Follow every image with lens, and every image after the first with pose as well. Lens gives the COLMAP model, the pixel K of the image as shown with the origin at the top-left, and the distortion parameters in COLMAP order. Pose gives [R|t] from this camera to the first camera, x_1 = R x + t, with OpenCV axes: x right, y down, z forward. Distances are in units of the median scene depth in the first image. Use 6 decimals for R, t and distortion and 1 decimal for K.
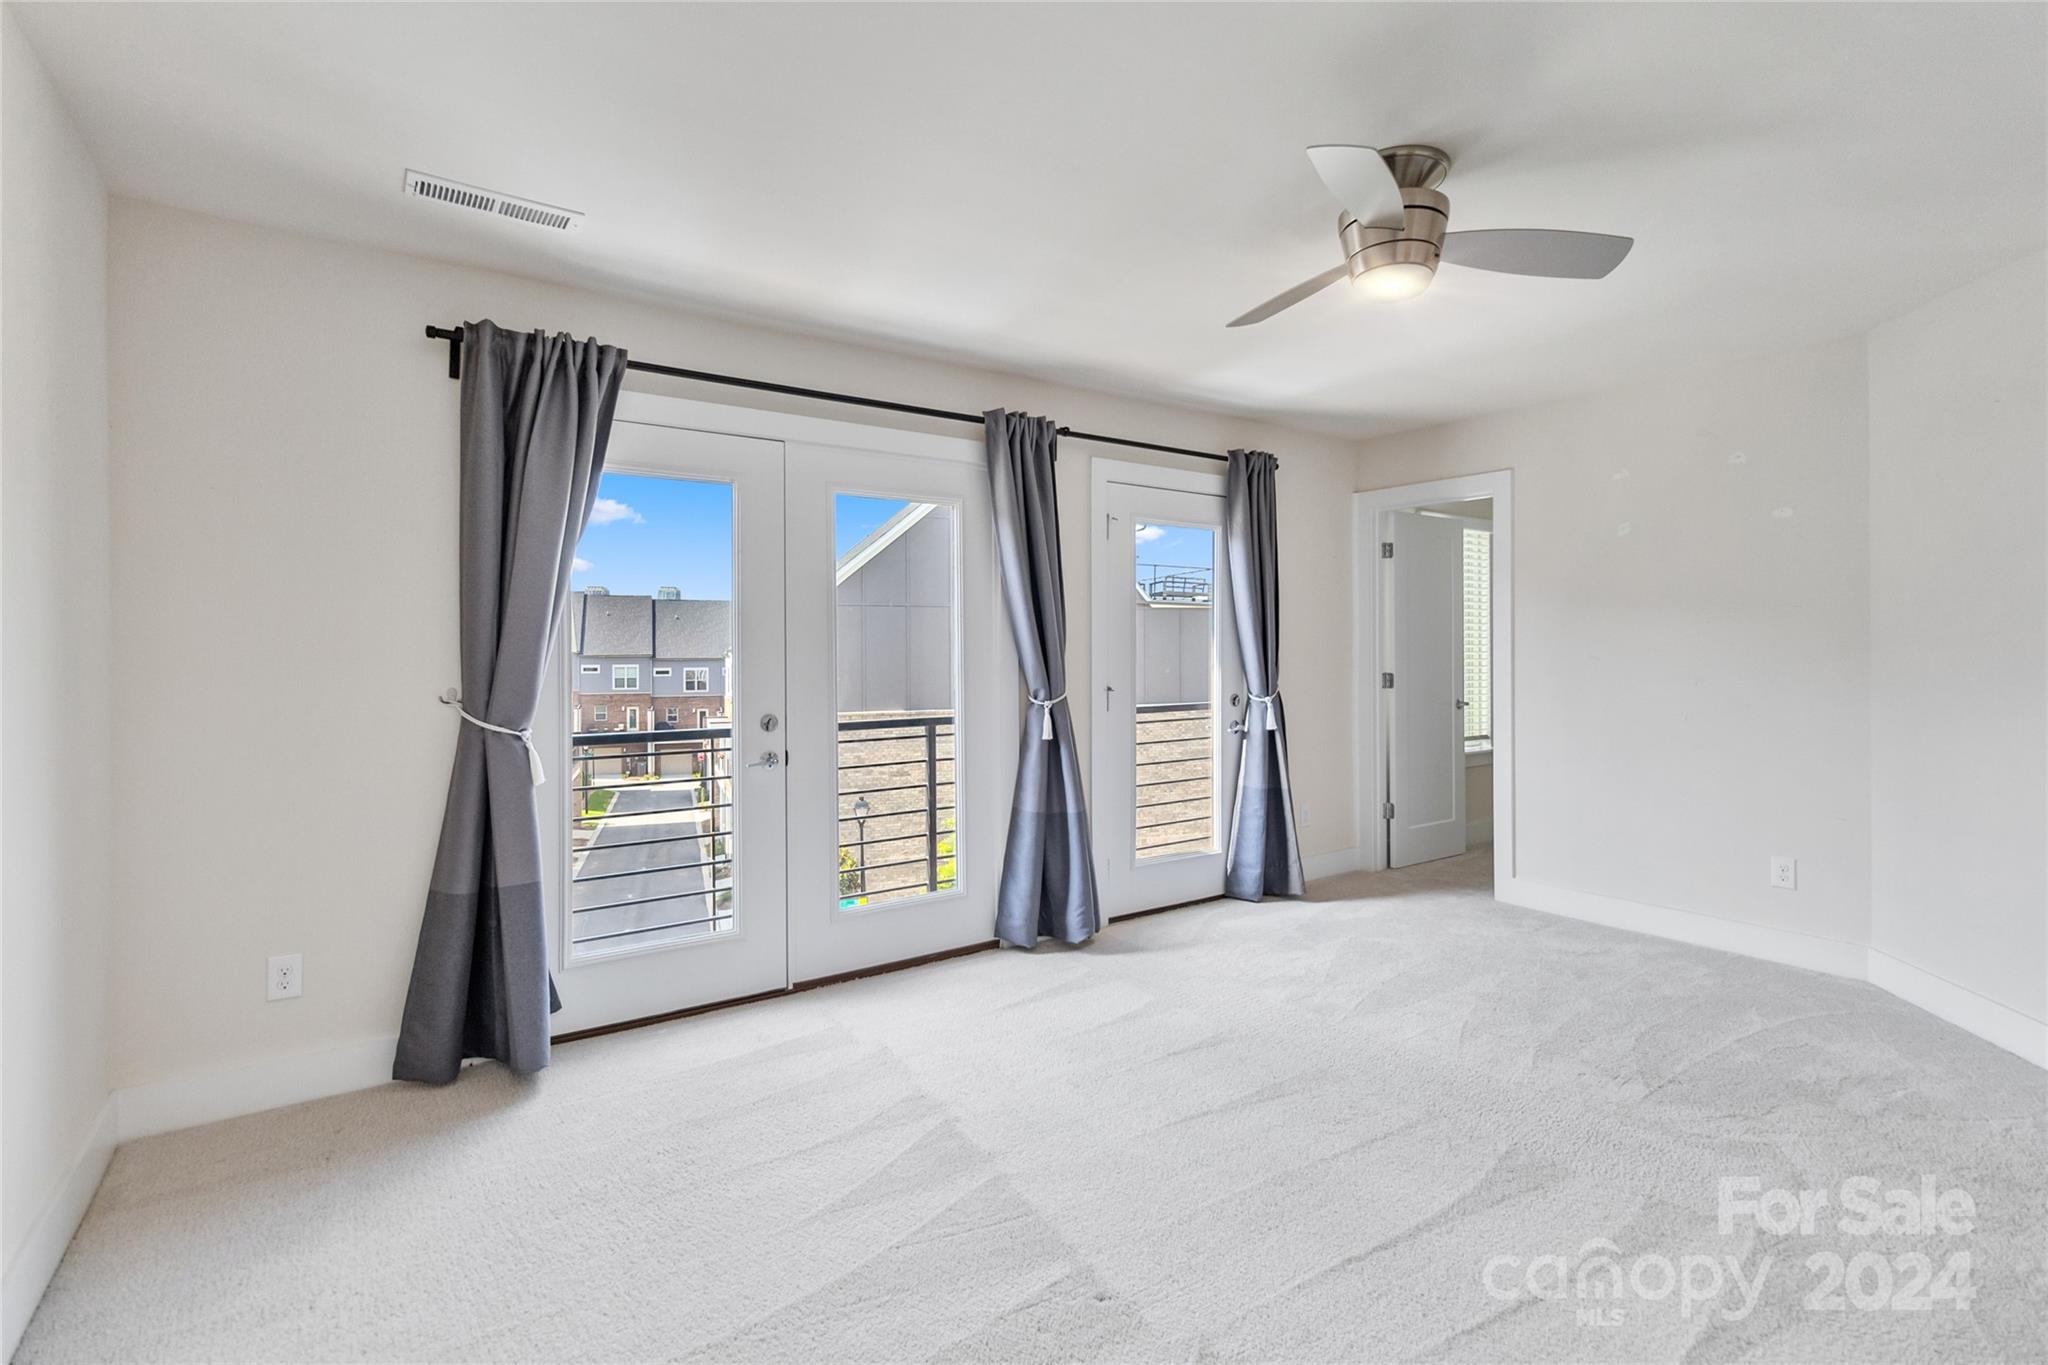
lens RADIAL K [[931.4, 0, 1028.5], [0, 931.4, 663.8], [0, 0, 1]] dist [-0.000071, 0.000072]
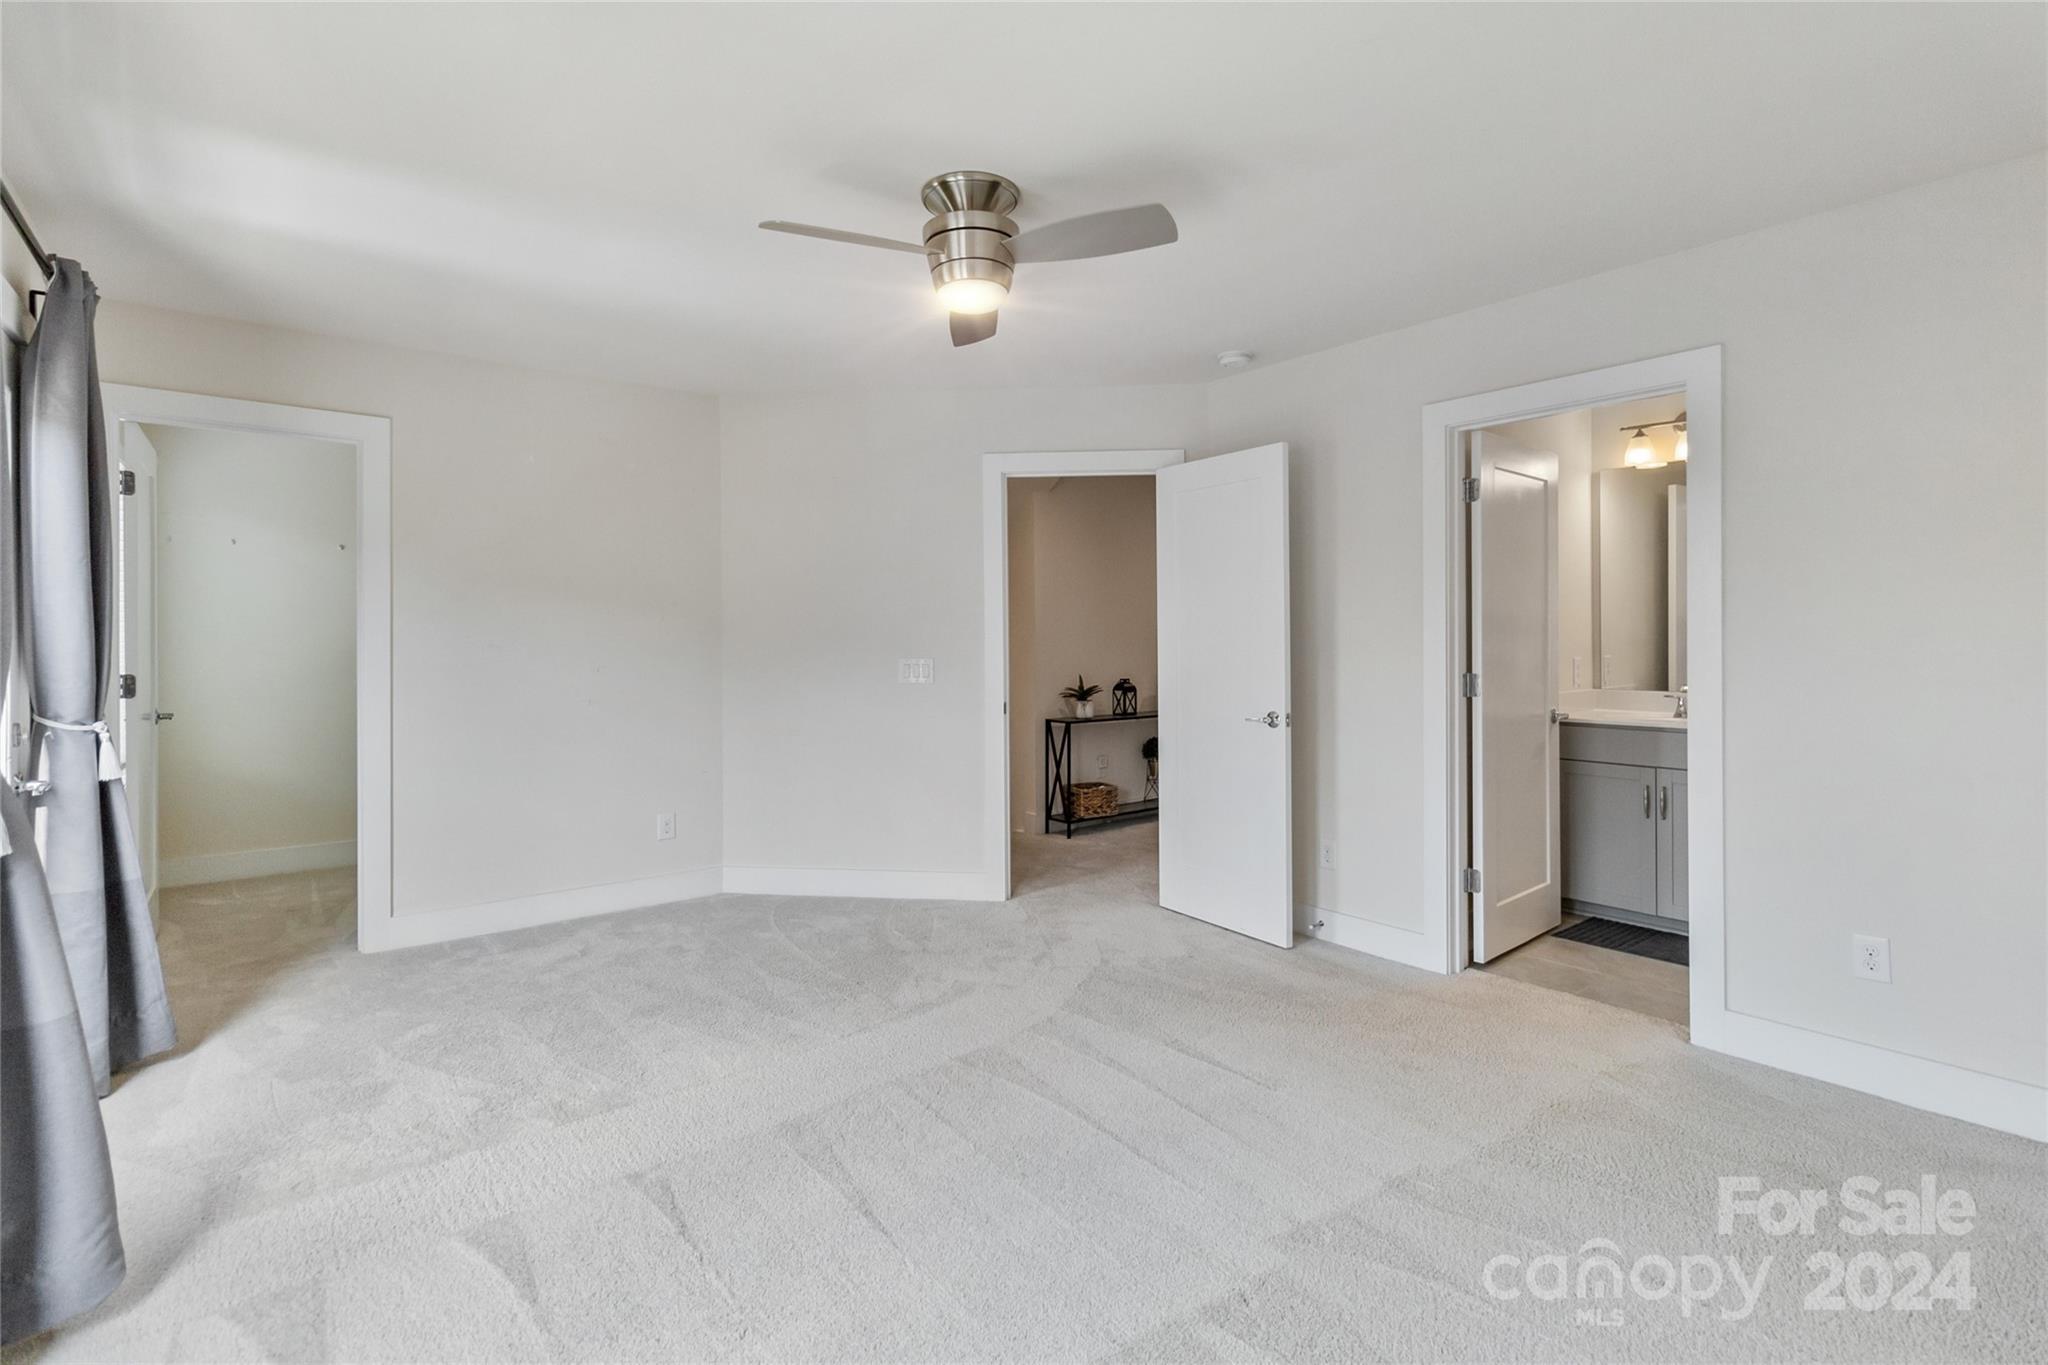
lens RADIAL K [[931.4, 0, 1028.5], [0, 931.4, 663.8], [0, 0, 1]] dist [-0.000071, 0.000072]
pose [[-0.081412, -0.022546, 0.996425, -0.436228], [-0.000808, 0.999745, 0.022555, -0.015204], [-0.996680, 0.001031, -0.081410, 0.644773]]
